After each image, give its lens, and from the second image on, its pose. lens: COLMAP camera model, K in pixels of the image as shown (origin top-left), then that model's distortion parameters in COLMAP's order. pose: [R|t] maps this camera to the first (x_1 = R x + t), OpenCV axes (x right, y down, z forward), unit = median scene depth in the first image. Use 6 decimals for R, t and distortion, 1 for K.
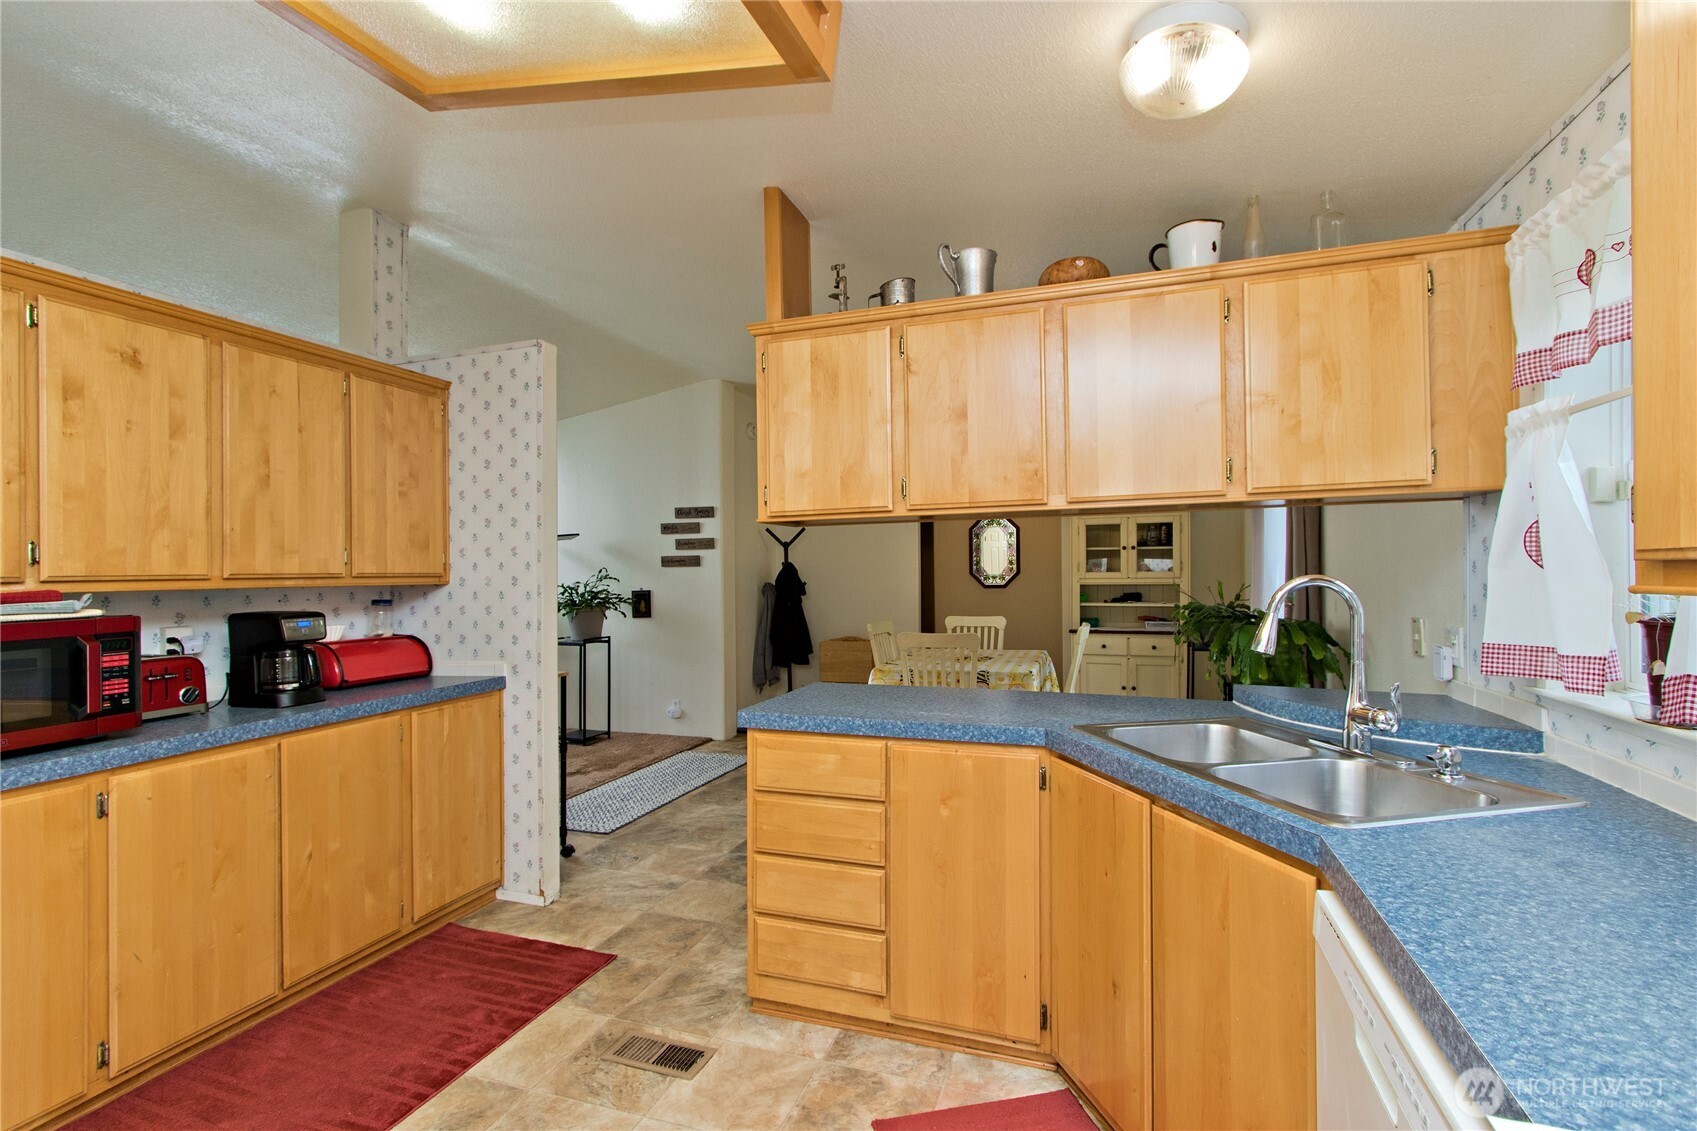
lens RADIAL K [[828.4, 0, 848.5], [0, 828.4, 565.5], [0, 0, 1]] dist [0.003440, -0.000570]
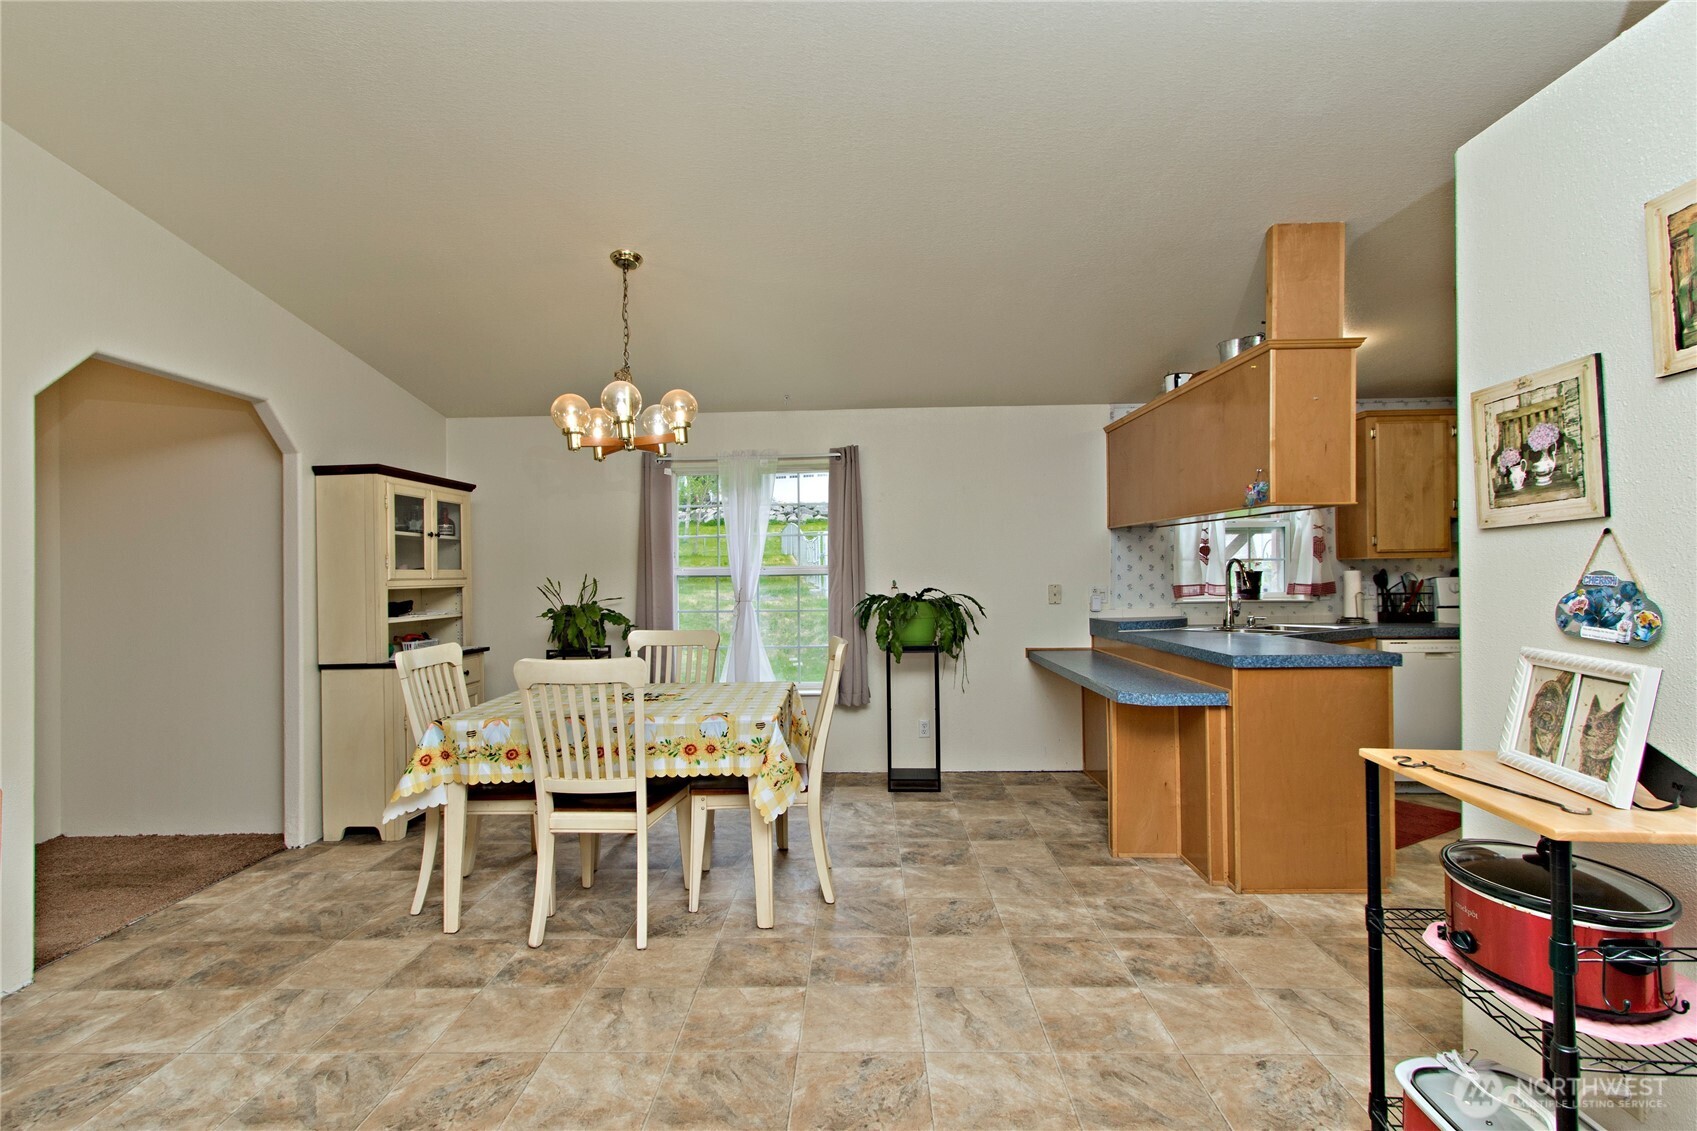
lens RADIAL K [[828.4, 0, 848.5], [0, 828.4, 565.5], [0, 0, 1]] dist [0.003440, -0.000570]
pose [[-0.336360, 0.019726, 0.941527, -0.890816], [0.002234, 0.999794, -0.020149, 0.038549], [-0.941731, -0.004673, -0.336335, 1.859290]]
